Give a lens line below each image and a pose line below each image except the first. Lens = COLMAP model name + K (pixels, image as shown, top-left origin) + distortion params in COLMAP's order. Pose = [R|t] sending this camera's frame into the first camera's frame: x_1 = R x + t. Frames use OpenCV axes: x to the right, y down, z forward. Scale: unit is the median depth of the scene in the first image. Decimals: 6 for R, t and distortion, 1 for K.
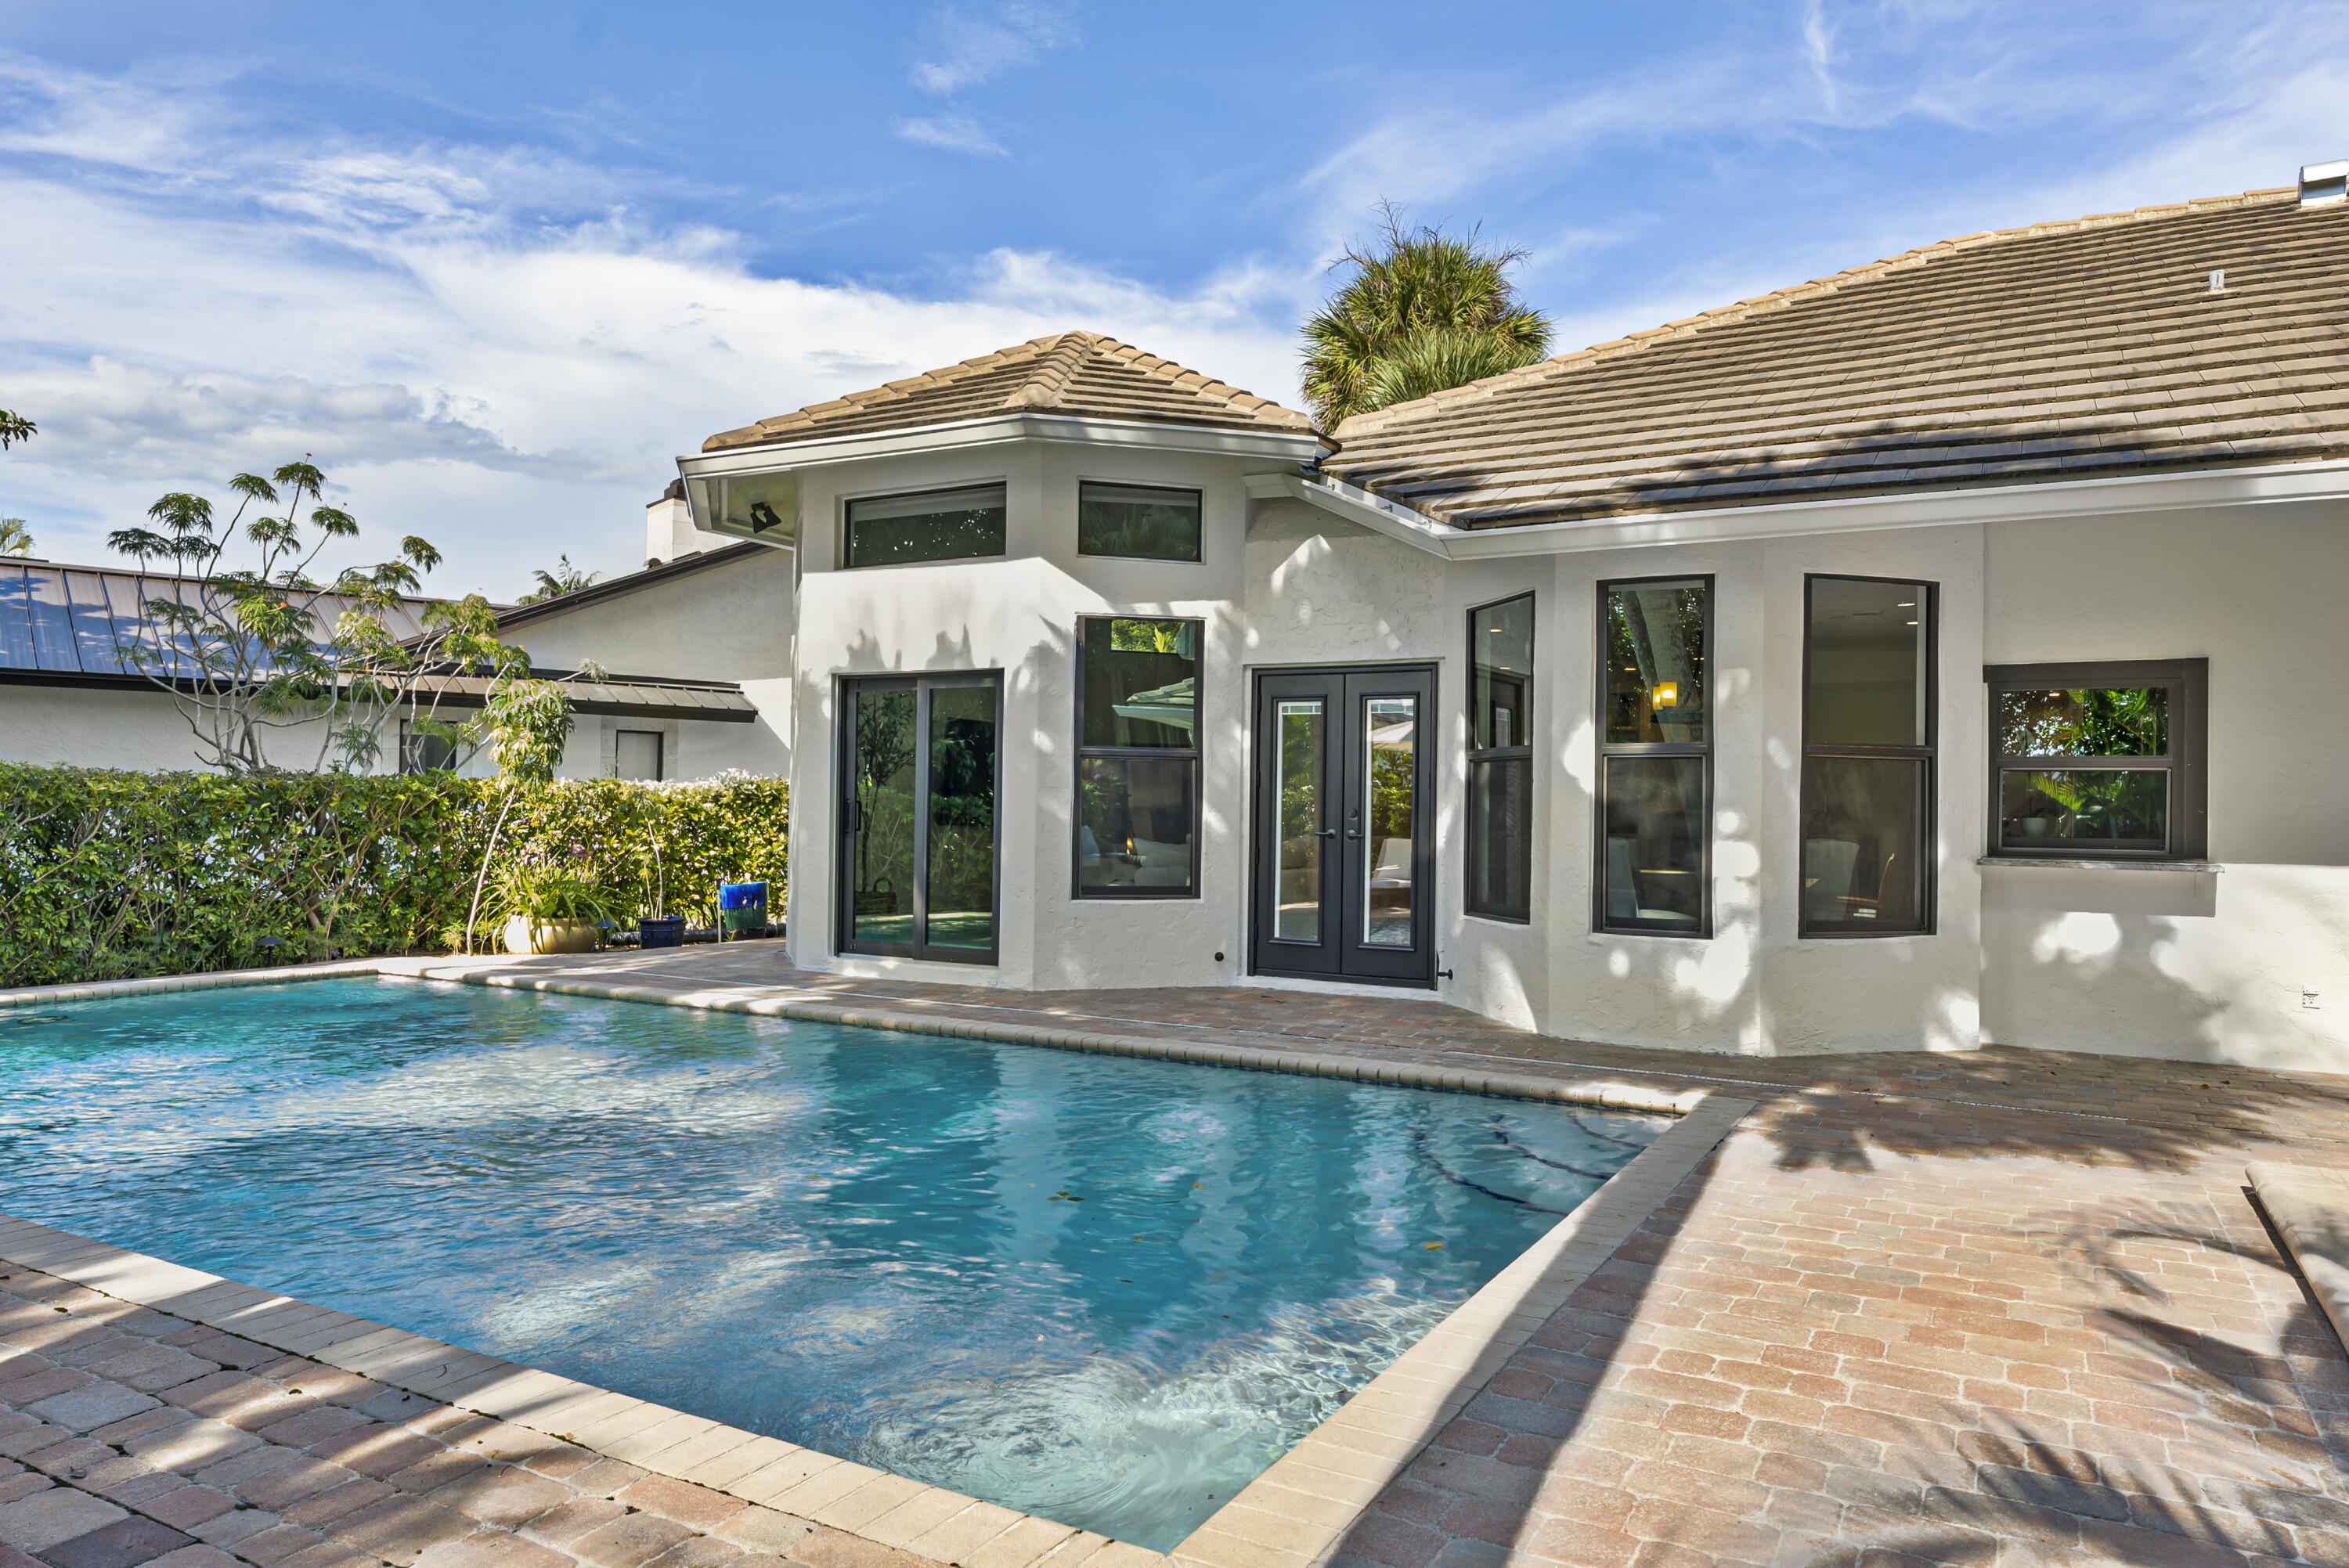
lens RADIAL K [[1305.2, 0, 1163.2], [0, 1305.2, 784.0], [0, 0, 1]] dist [-0.004726, 0.003081]
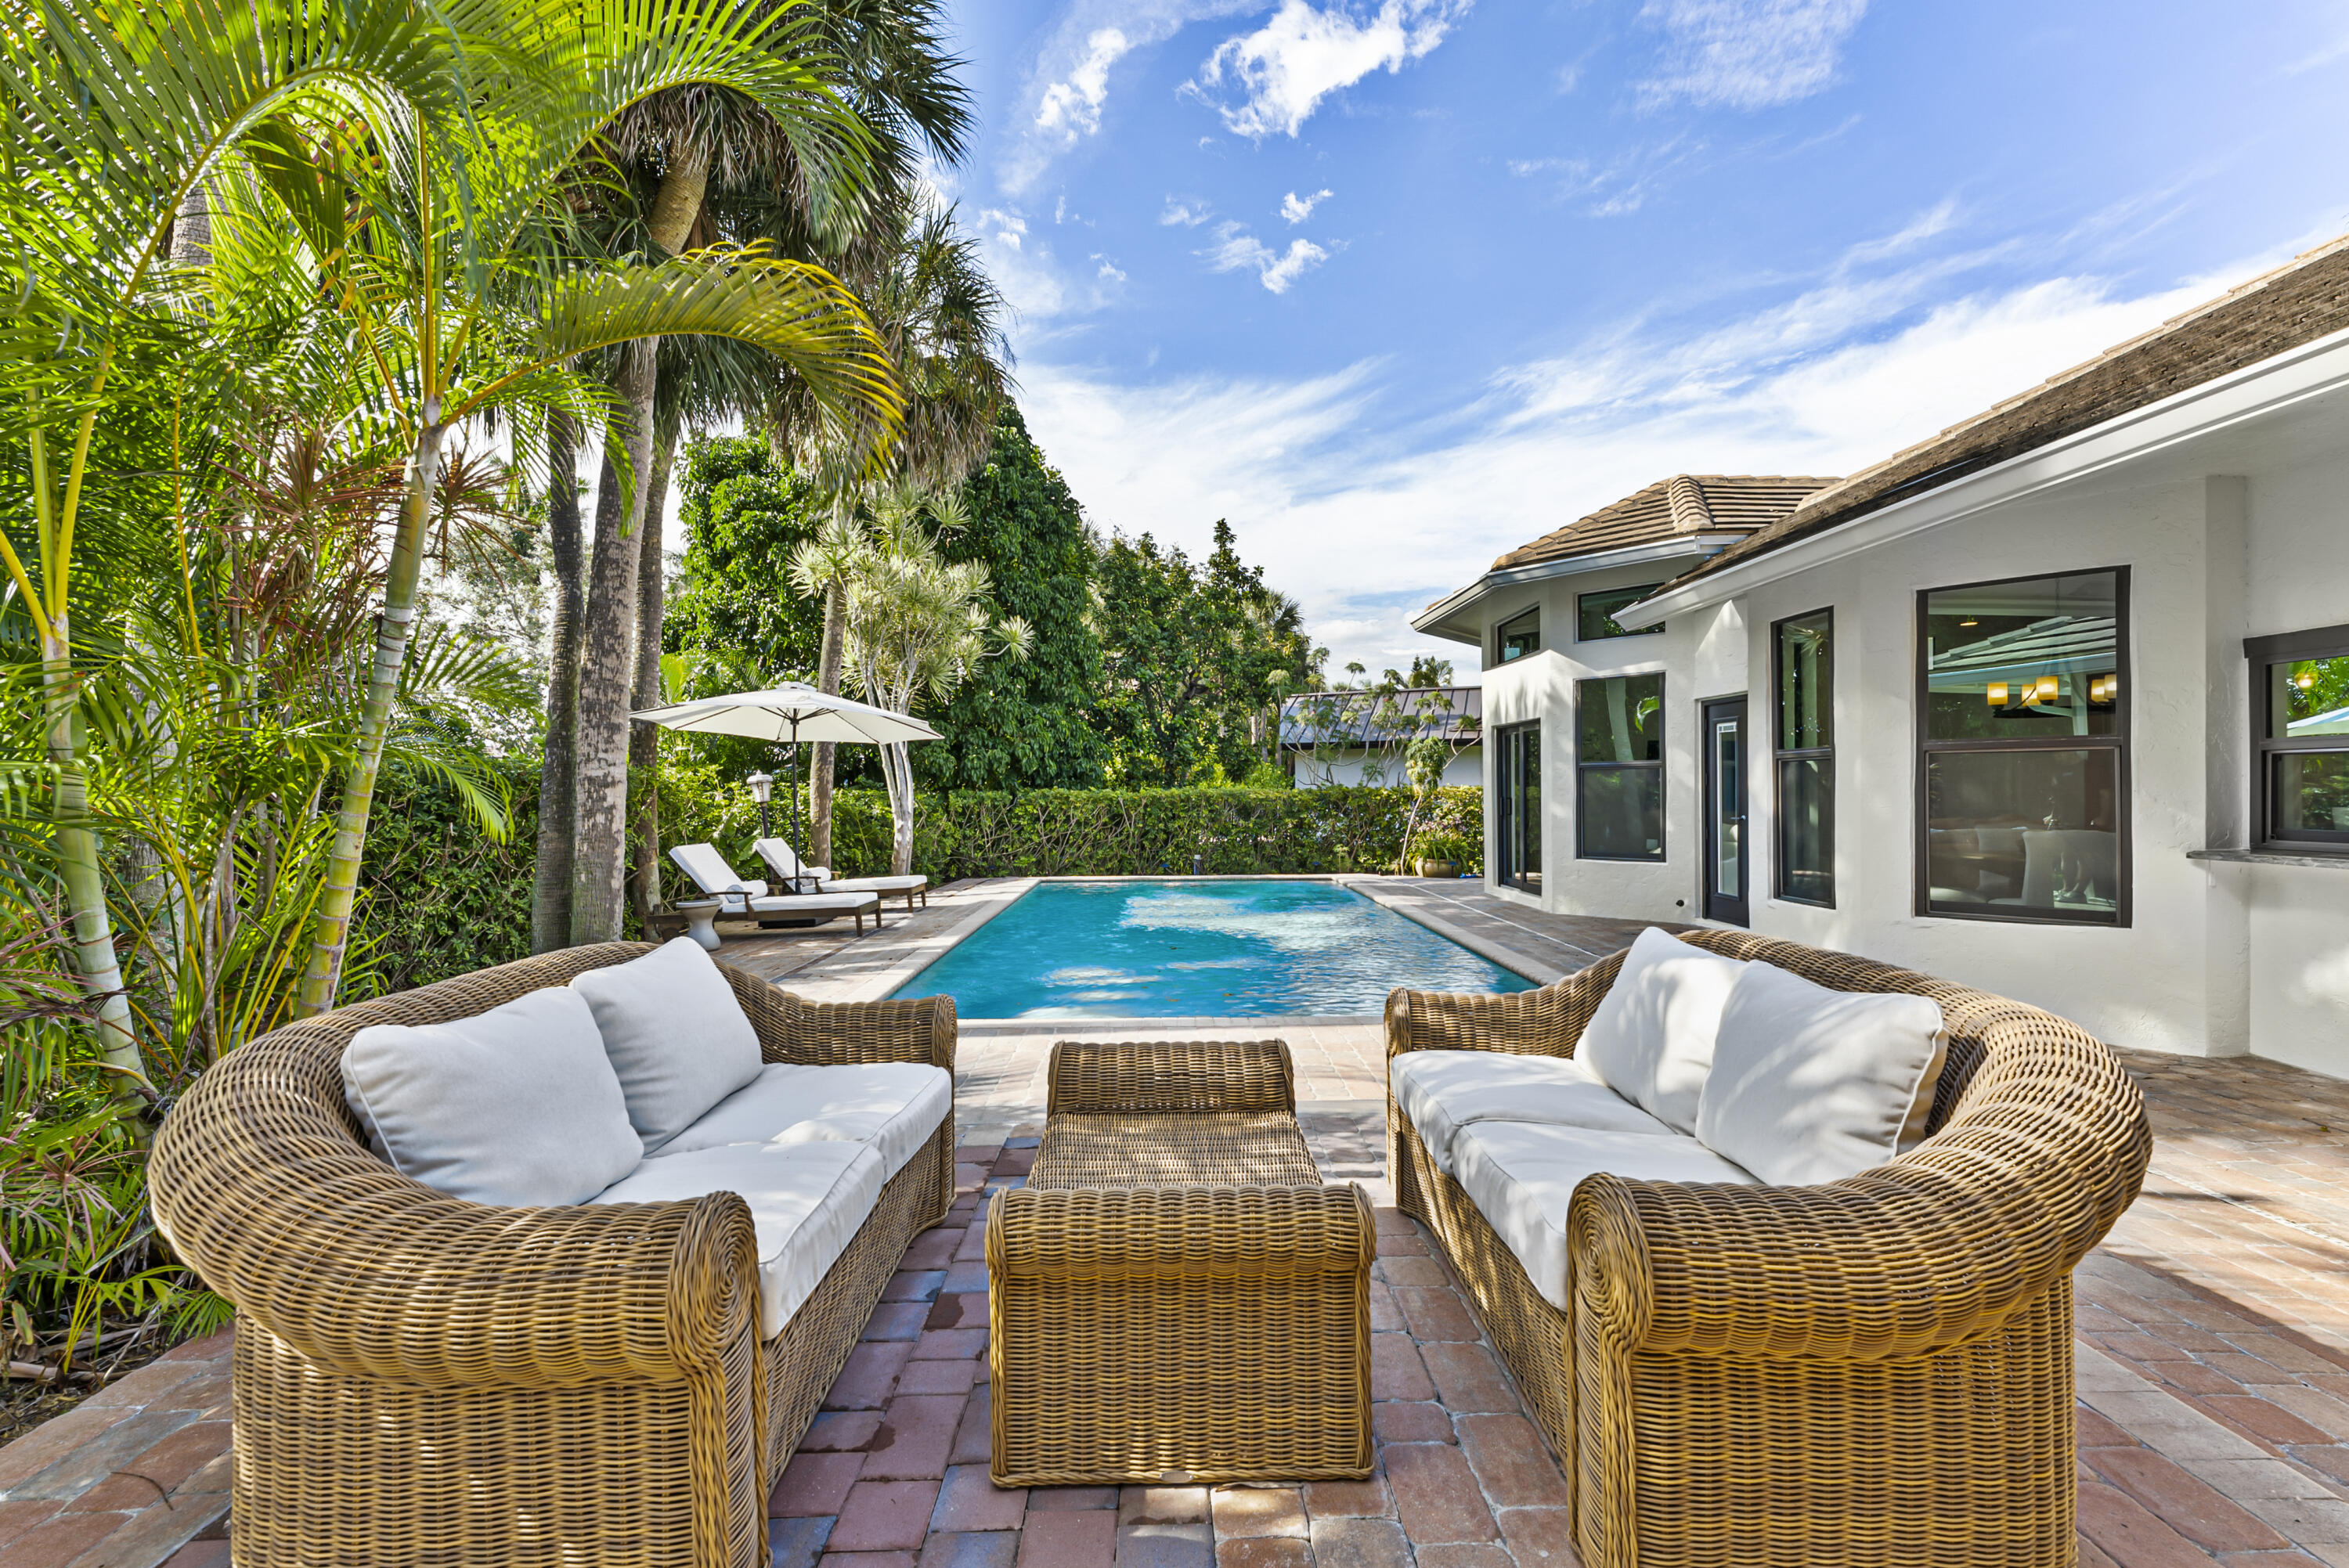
lens RADIAL K [[953.2, 0, 1175.2], [0, 953.2, 789.2], [0, 0, 1]] dist [0.002959, -0.000319]
pose [[0.454483, -0.011546, -0.890680, 0.741236], [0.014353, 0.999881, -0.005638, 0.003850], [0.890640, -0.010221, 0.454595, 0.021964]]
